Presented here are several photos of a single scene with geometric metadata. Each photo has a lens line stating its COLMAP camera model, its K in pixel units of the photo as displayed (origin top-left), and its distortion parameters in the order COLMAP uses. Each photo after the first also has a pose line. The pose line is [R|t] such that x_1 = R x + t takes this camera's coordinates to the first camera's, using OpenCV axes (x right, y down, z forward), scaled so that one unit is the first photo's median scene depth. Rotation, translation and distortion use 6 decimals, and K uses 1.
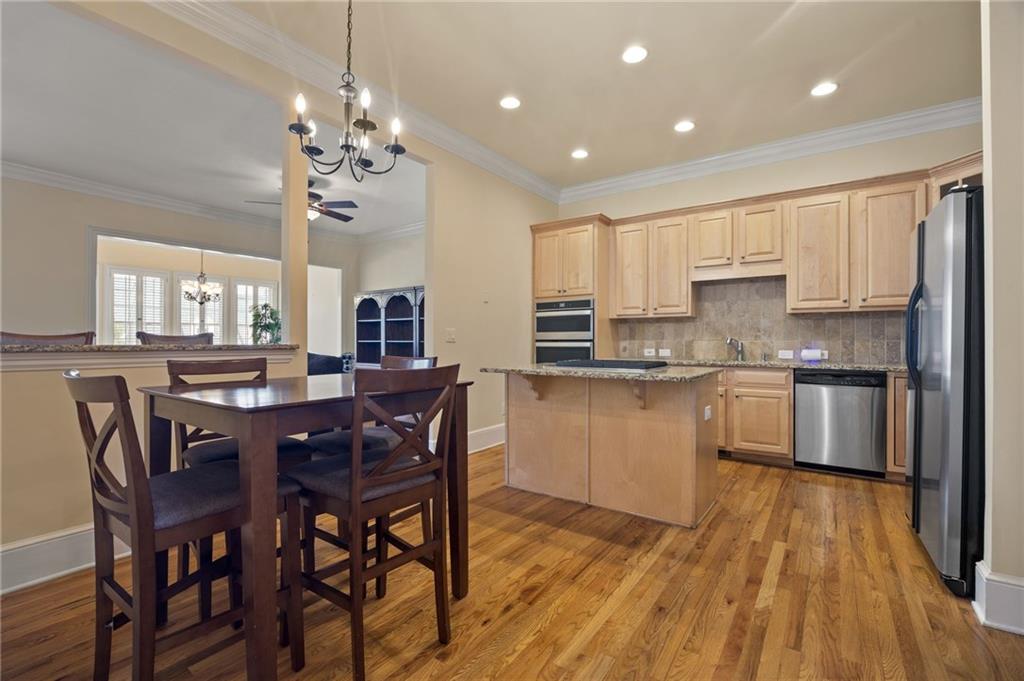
lens RADIAL K [[399.1, 0, 516.0], [0, 399.1, 340.1], [0, 0, 1]] dist [-0.000078, -0.000099]
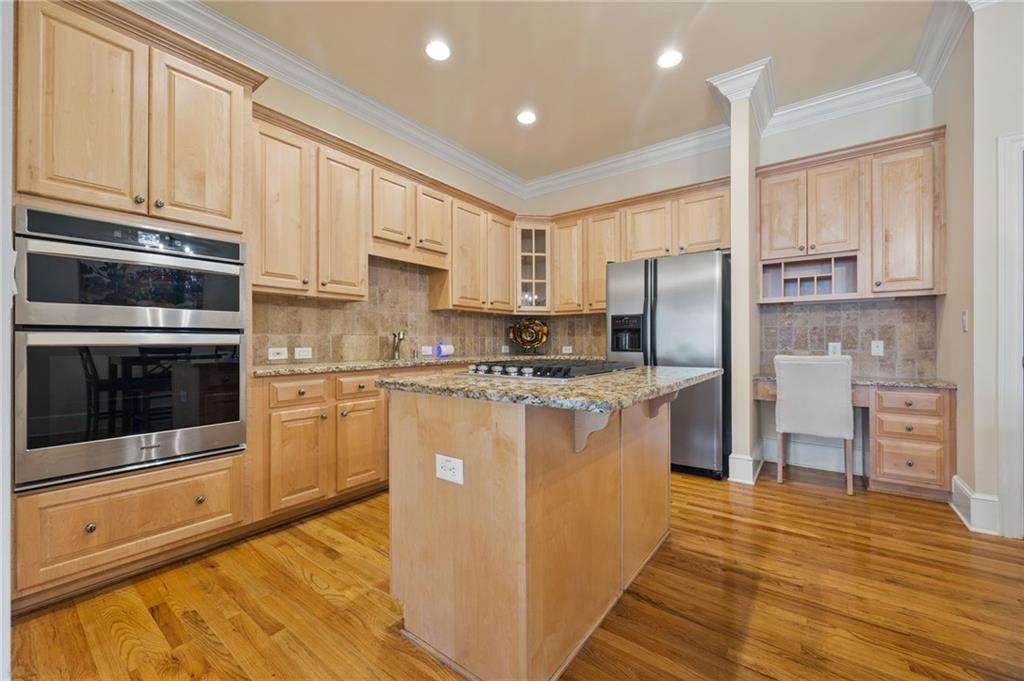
lens RADIAL K [[399.1, 0, 516.0], [0, 399.1, 340.1], [0, 0, 1]] dist [-0.000078, -0.000099]
pose [[0.071559, 0.004138, 0.997428, -0.278623], [-0.003514, 0.999986, -0.003897, 0.013265], [-0.997430, -0.003226, 0.071573, 0.691860]]
